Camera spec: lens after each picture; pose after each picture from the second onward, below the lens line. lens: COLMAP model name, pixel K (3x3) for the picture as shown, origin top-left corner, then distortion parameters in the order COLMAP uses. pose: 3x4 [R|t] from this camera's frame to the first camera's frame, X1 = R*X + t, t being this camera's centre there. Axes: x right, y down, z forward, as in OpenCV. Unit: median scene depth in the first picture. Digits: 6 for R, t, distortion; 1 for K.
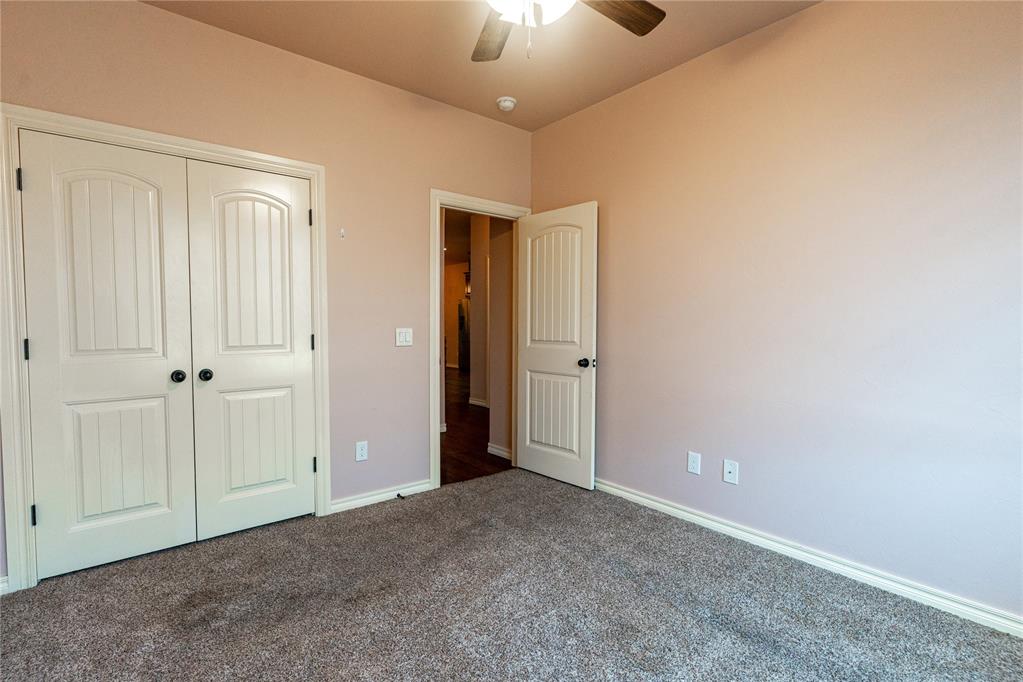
lens RADIAL K [[477.8, 0, 509.8], [0, 477.8, 344.8], [0, 0, 1]] dist [-0.003259, 0.000967]
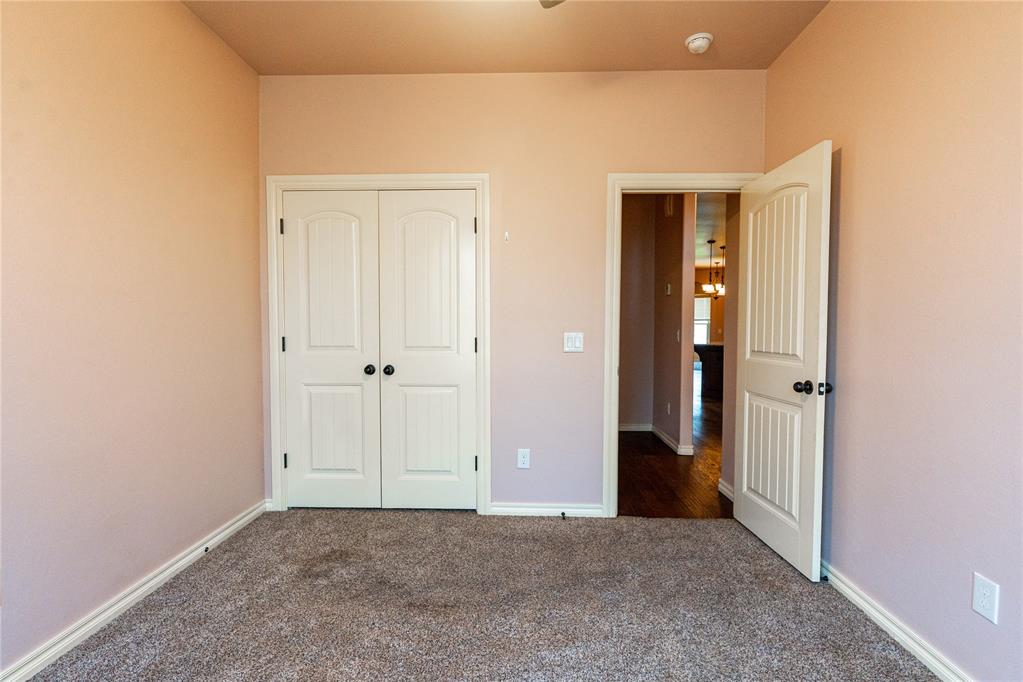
lens RADIAL K [[477.8, 0, 509.9], [0, 477.8, 343.7], [0, 0, 1]] dist [-0.003259, 0.000967]
pose [[0.756366, 0.025394, -0.653656, 0.304949], [-0.033278, 0.999446, 0.000321, -0.010445], [0.653302, 0.021510, 0.756792, 0.247868]]
